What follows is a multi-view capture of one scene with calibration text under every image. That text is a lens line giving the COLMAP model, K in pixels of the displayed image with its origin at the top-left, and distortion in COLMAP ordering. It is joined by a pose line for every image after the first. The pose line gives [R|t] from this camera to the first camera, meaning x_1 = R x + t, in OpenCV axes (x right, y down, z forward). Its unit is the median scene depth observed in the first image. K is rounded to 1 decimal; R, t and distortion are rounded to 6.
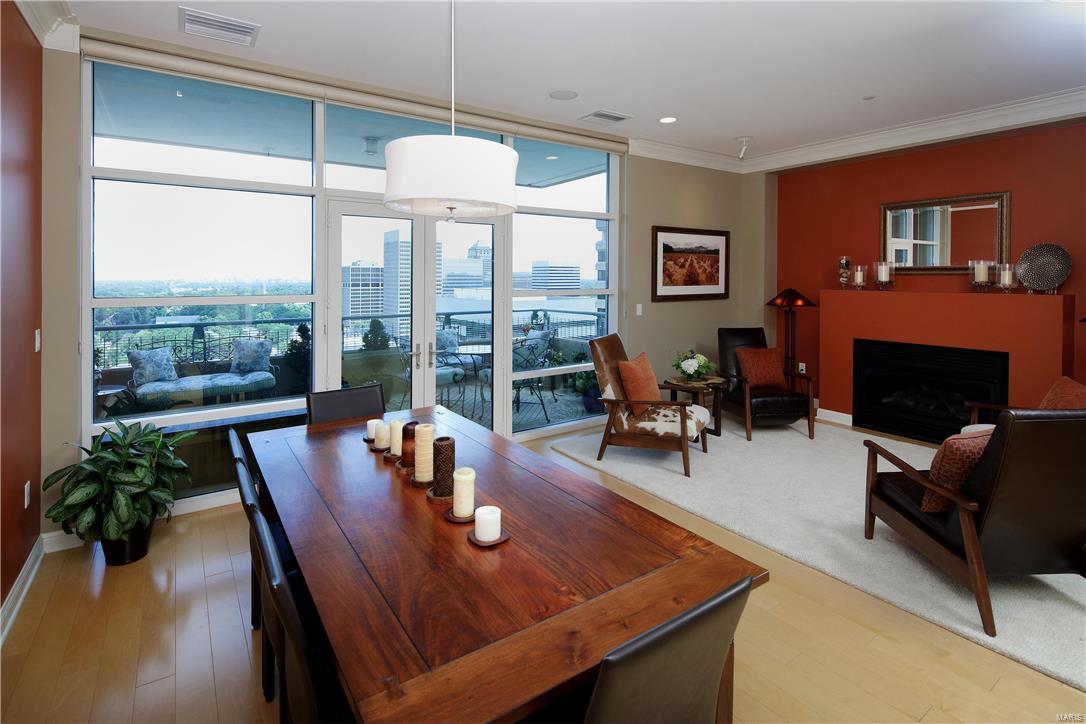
lens RADIAL K [[516.2, 0, 543.8], [0, 516.2, 279.2], [0, 0, 1]] dist [0.000455, -0.000571]
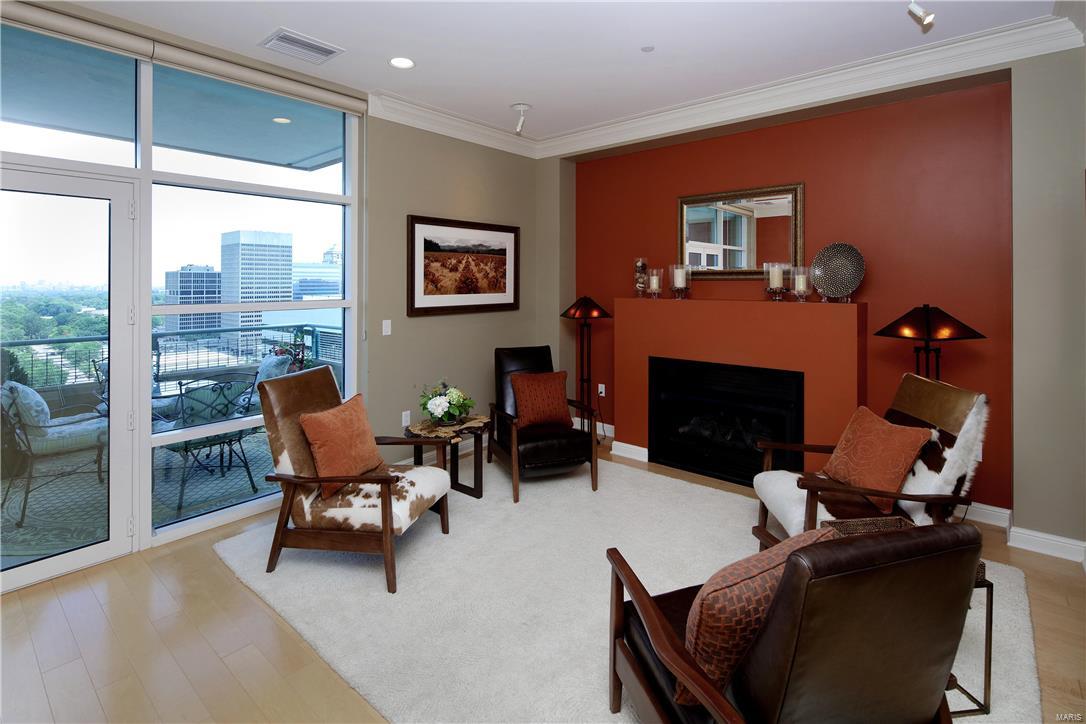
lens RADIAL K [[516.2, 0, 543.8], [0, 516.2, 279.2], [0, 0, 1]] dist [0.000455, -0.000571]
pose [[0.964957, -0.000538, 0.262407, 0.209560], [0.003300, 0.999944, -0.010086, -0.001934], [-0.262387, 0.010598, 0.964905, 0.230102]]
